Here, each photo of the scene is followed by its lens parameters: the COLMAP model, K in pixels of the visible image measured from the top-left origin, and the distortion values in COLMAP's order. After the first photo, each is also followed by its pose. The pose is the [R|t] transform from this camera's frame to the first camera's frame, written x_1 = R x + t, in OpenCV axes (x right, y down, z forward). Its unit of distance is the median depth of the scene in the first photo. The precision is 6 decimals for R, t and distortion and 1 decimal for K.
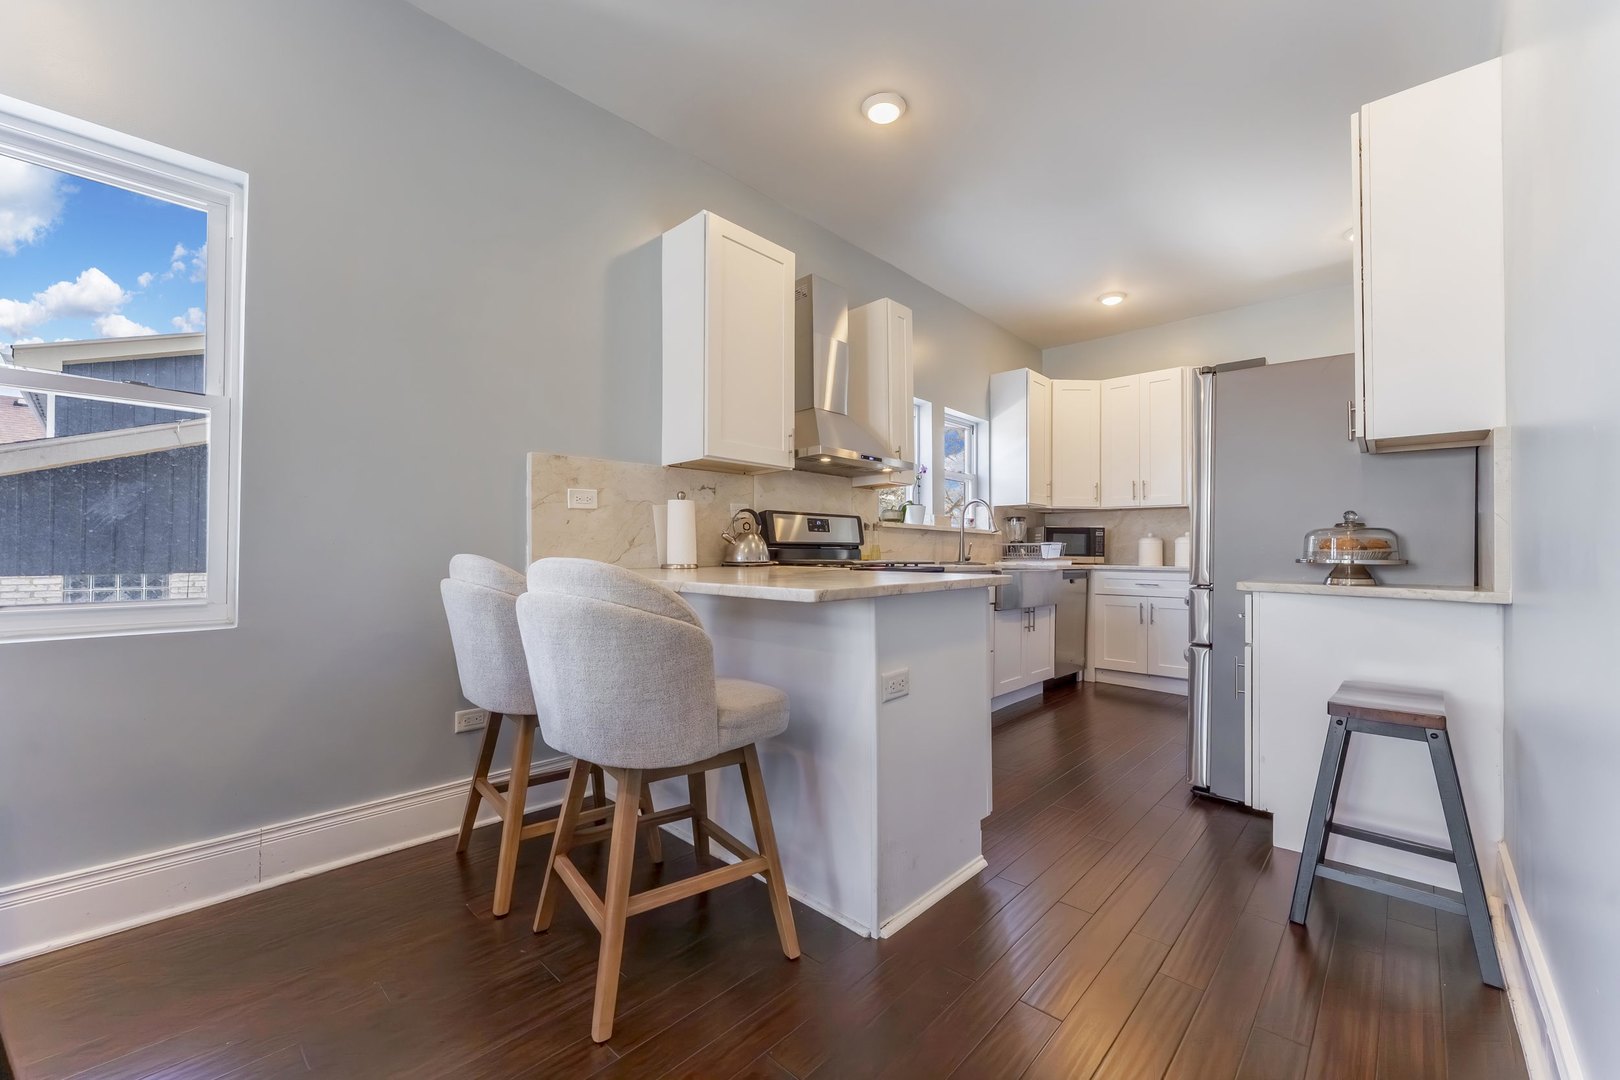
lens RADIAL K [[647.2, 0, 811.0], [0, 647.2, 548.1], [0, 0, 1]] dist [-0.002118, 0.000054]
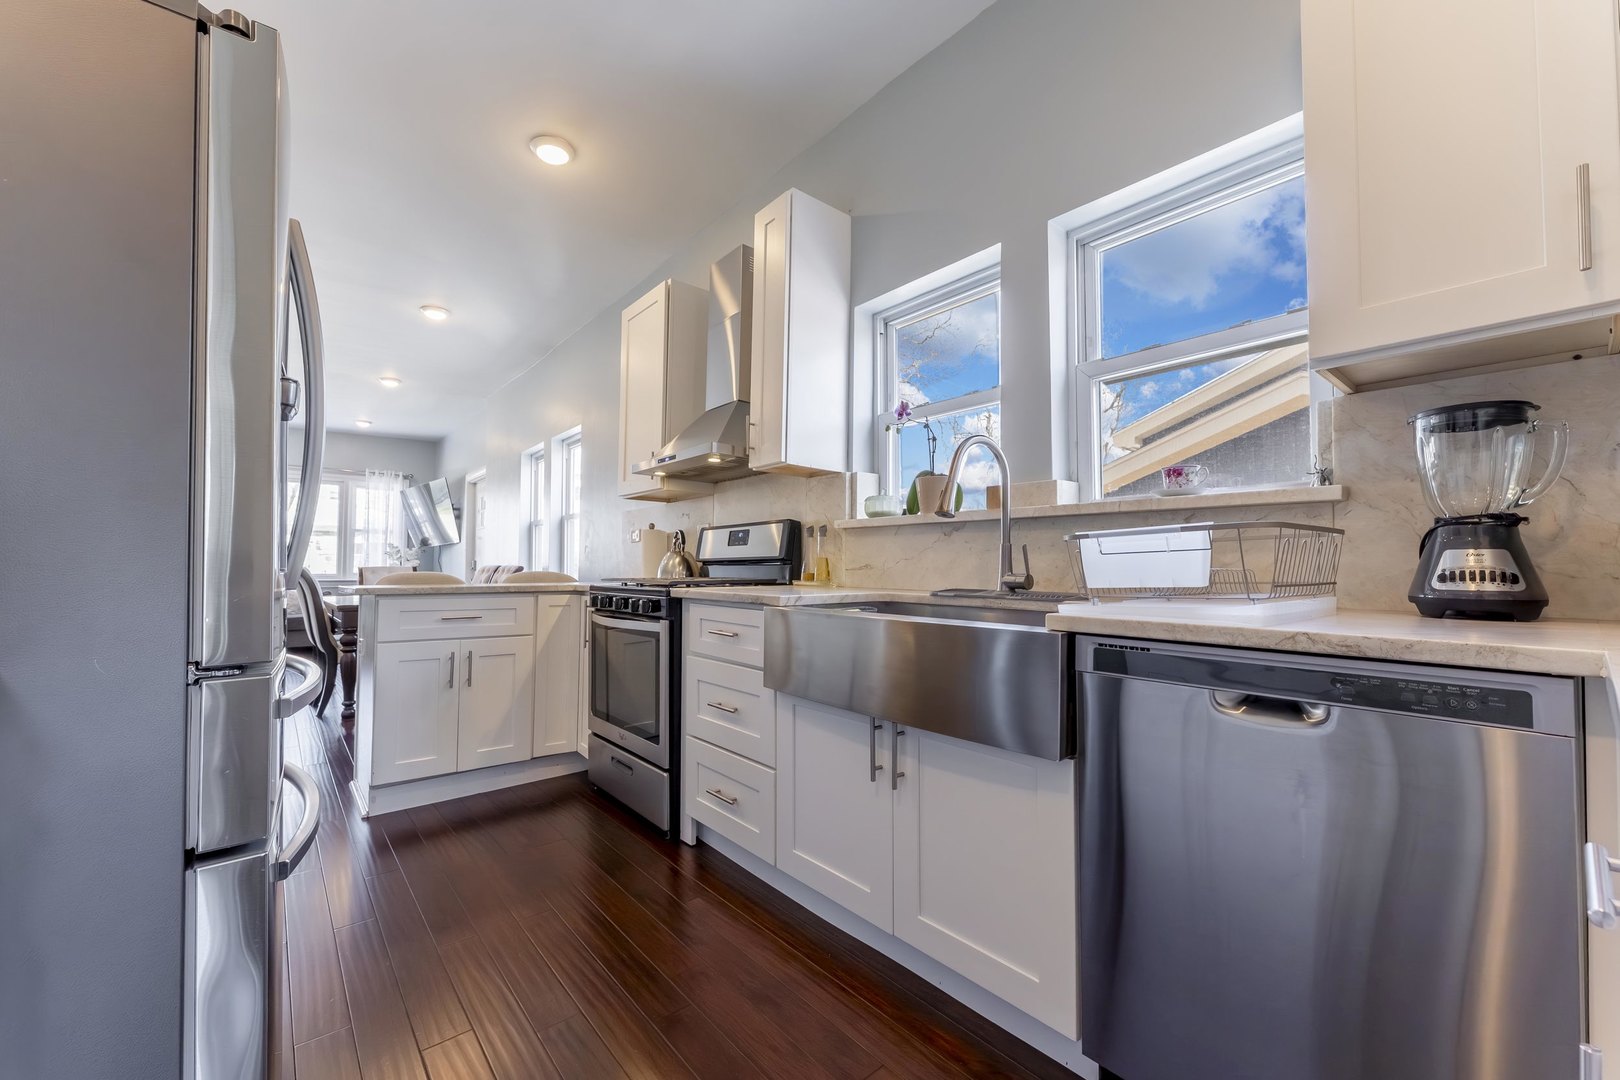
lens RADIAL K [[647.2, 0, 811.0], [0, 647.2, 548.1], [0, 0, 1]] dist [-0.002118, 0.000054]
pose [[-0.120520, -0.038894, -0.991949, 0.619514], [0.004061, 0.999204, -0.039672, 0.009084], [0.992703, -0.008810, -0.120267, 0.875374]]
